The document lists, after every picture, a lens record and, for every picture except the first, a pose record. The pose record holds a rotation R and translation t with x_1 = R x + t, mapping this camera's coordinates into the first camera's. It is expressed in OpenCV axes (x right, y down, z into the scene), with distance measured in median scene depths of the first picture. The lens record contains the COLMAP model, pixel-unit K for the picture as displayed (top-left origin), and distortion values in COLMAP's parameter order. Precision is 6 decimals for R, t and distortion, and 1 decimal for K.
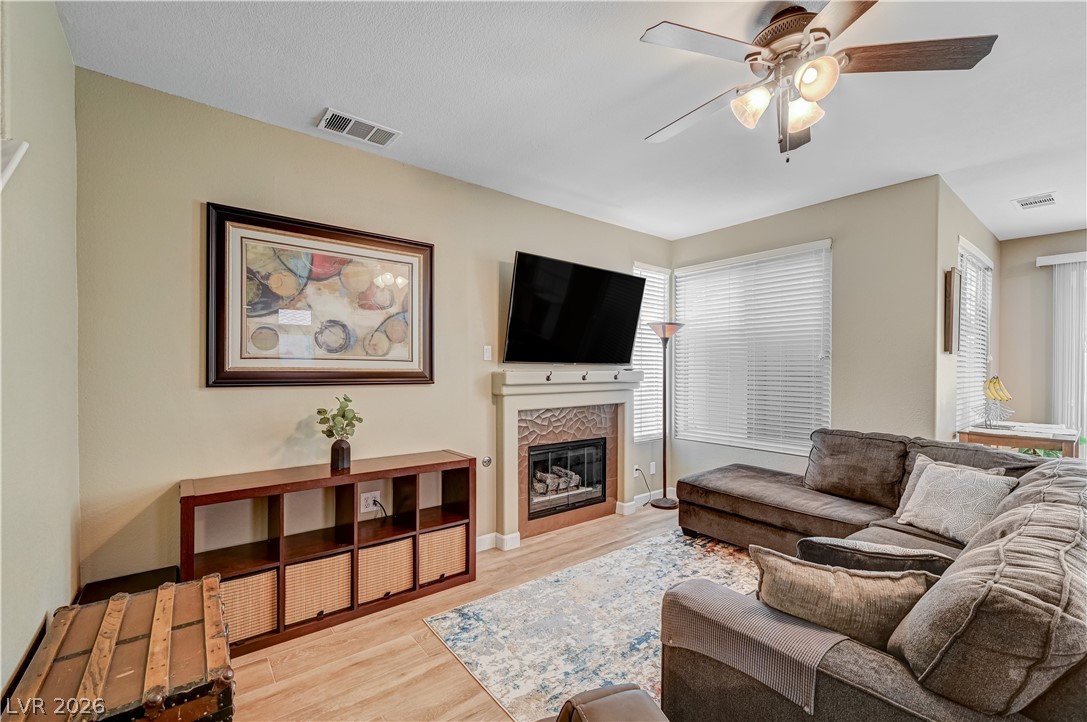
lens RADIAL K [[460.1, 0, 545.6], [0, 460.1, 370.7], [0, 0, 1]] dist [-0.001825, -0.000093]
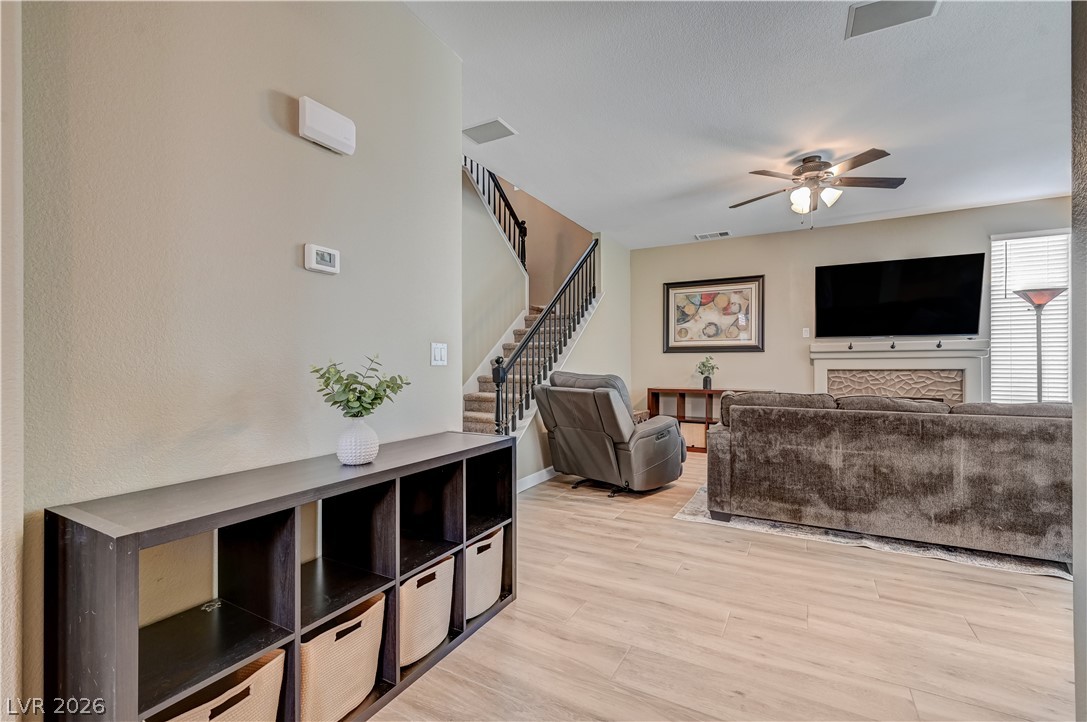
lens RADIAL K [[460.1, 0, 545.5], [0, 460.1, 362.9], [0, 0, 1]] dist [-0.001825, -0.000093]
pose [[0.381713, -0.006995, -0.924254, 1.031023], [0.001144, 0.999974, -0.007095, 0.078827], [0.924280, 0.001651, 0.381711, -0.452717]]
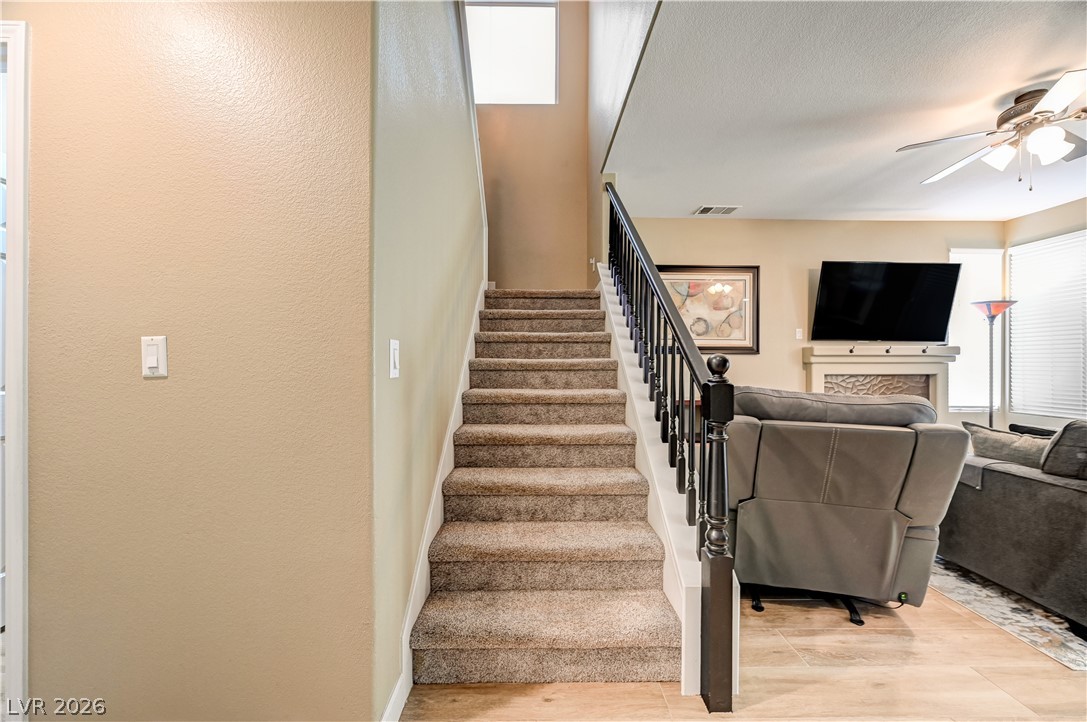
lens RADIAL K [[427.1, 0, 545.0], [0, 427.1, 364.4], [0, 0, 1]] dist [0.002028, -0.000090]
pose [[0.788688, 0.000939, -0.614793, 0.072127], [-0.002535, 0.999995, -0.001725, 0.063507], [0.614788, 0.002918, 0.788687, -0.567497]]
